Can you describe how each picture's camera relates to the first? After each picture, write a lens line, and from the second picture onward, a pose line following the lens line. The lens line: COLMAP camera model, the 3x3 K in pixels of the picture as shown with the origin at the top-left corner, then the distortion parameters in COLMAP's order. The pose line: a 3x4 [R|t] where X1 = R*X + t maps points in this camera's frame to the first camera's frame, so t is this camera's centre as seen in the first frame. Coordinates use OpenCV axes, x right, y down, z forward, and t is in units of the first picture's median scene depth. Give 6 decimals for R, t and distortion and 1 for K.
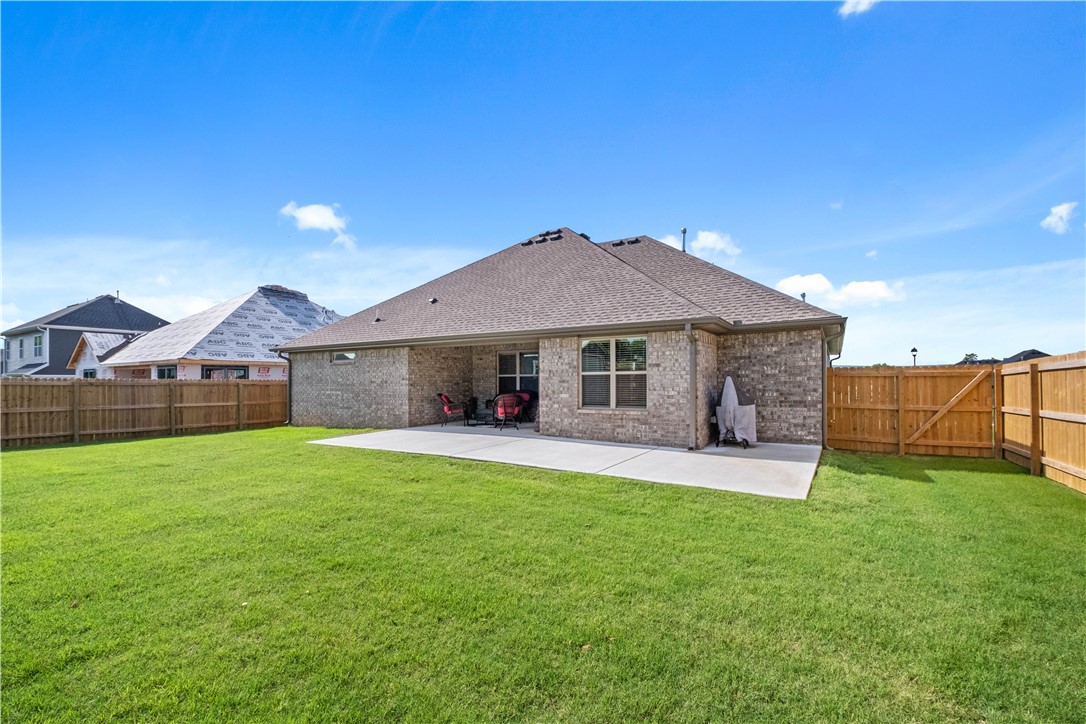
lens RADIAL K [[479.6, 0, 540.7], [0, 479.6, 359.3], [0, 0, 1]] dist [-0.003579, -0.001149]
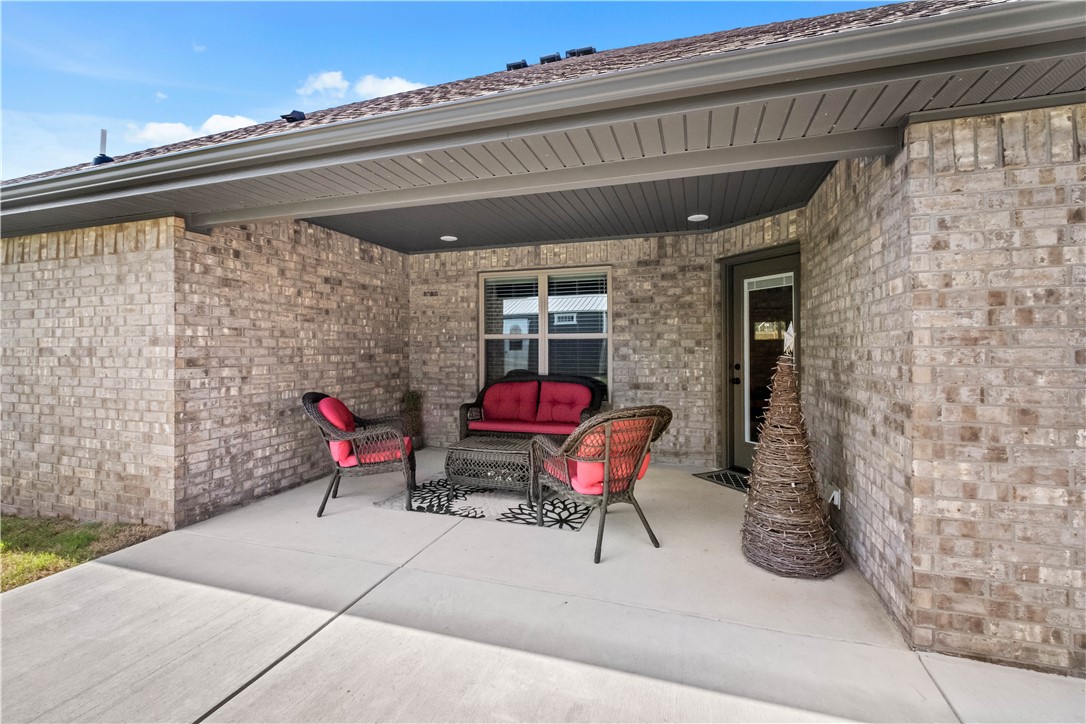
lens RADIAL K [[447.7, 0, 562.2], [0, 447.7, 339.8], [0, 0, 1]] dist [-0.002281, -0.000618]
pose [[0.958720, 0.012267, 0.284088, -0.149317], [-0.018307, 0.999659, 0.018616, 0.033193], [-0.283763, -0.023048, 0.958618, 0.729820]]
